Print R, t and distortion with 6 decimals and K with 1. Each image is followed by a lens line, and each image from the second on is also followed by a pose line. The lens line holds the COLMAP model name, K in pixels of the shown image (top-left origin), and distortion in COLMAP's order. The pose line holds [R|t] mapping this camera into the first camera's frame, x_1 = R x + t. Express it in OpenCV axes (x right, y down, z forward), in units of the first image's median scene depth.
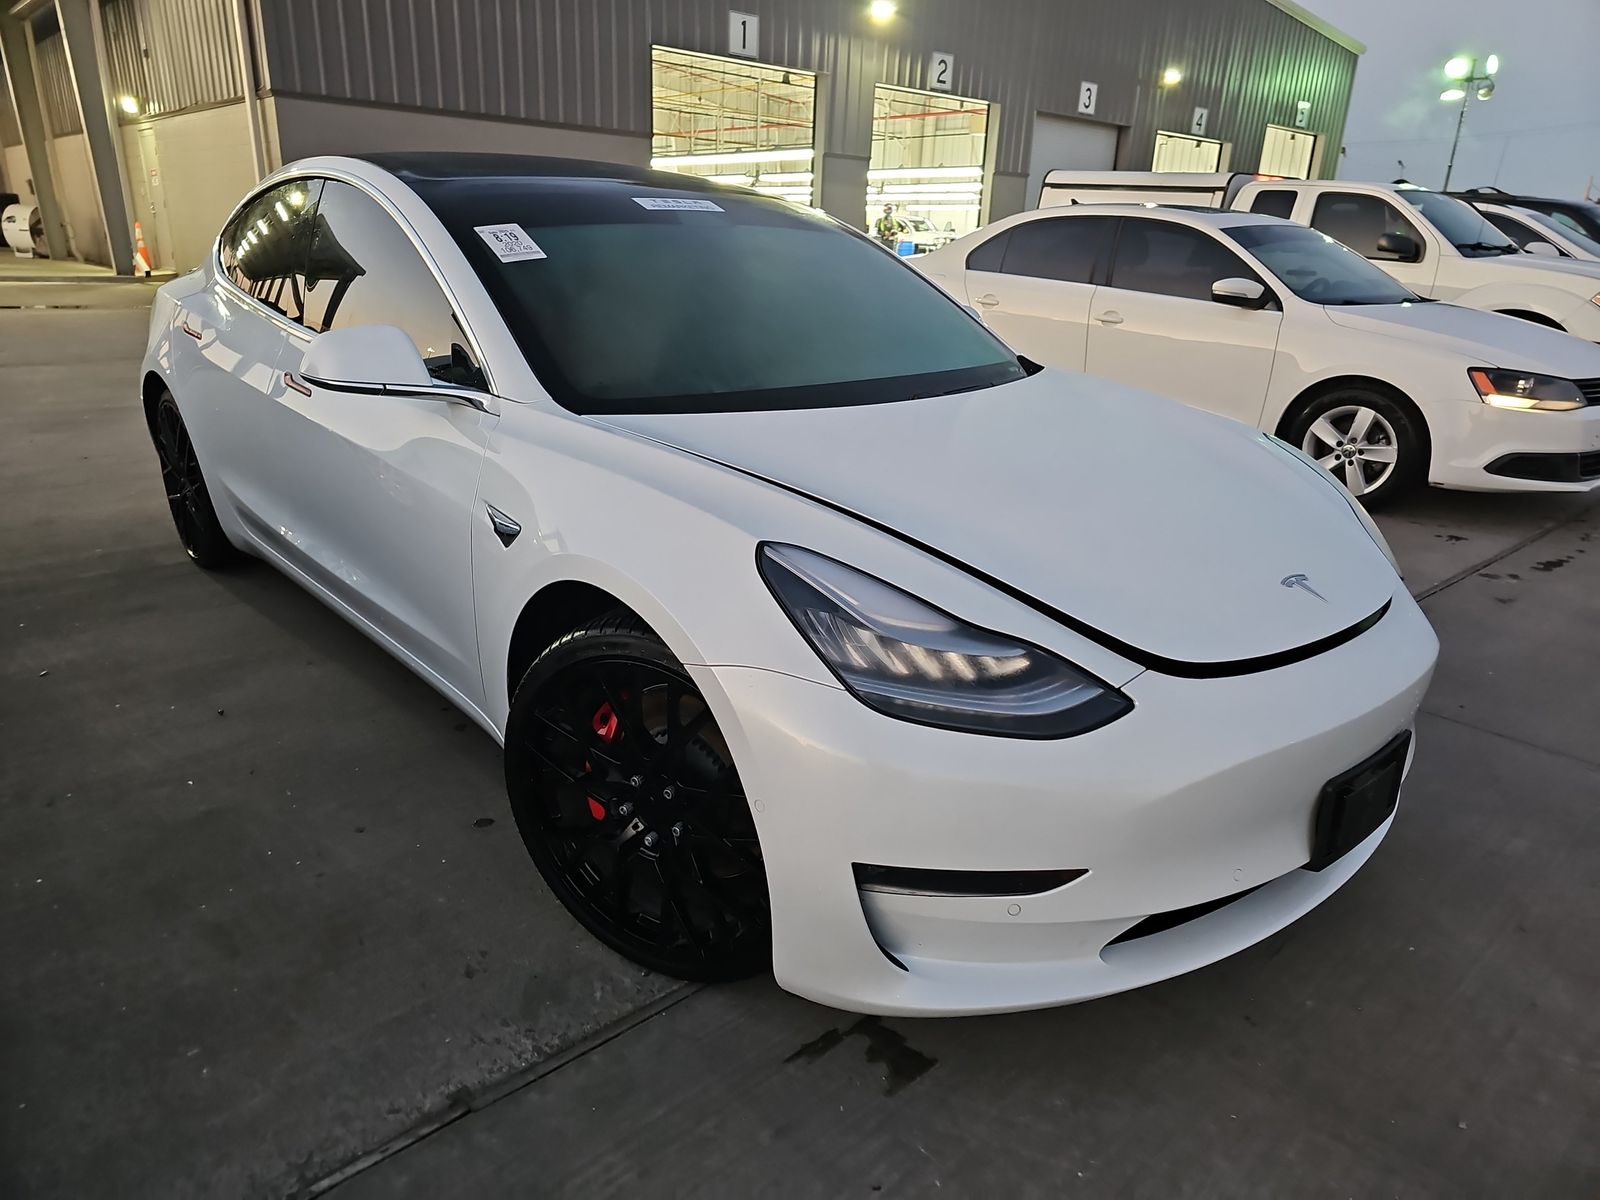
lens RADIAL K [[1057.1, 0, 788.6], [0, 1057.1, 604.3], [0, 0, 1]] dist [0.034122, -0.016328]
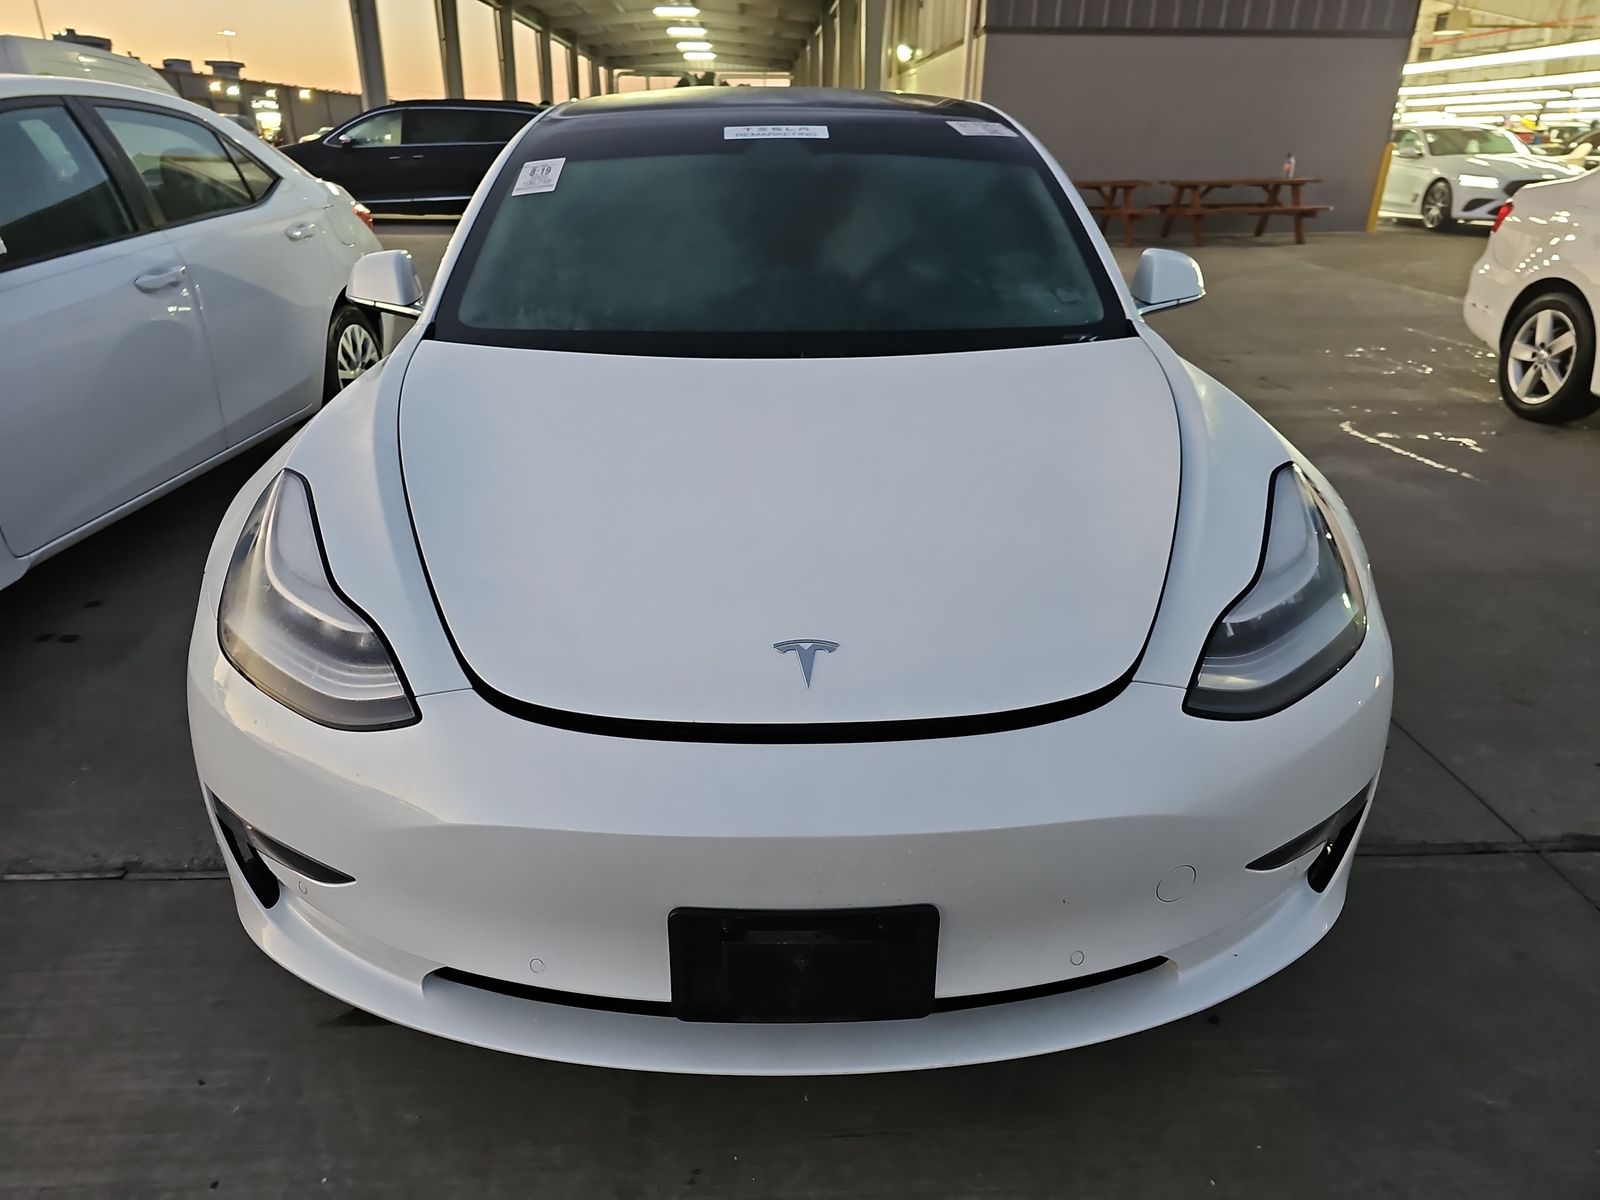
lens RADIAL K [[1057.1, 0, 793.5], [0, 1057.1, 601.9], [0, 0, 1]] dist [0.034122, -0.016328]
pose [[0.767928, 0.228477, -0.598401, 0.136291], [-0.194205, 0.973296, 0.122393, -0.021128], [0.610385, 0.022223, 0.791793, 0.064640]]
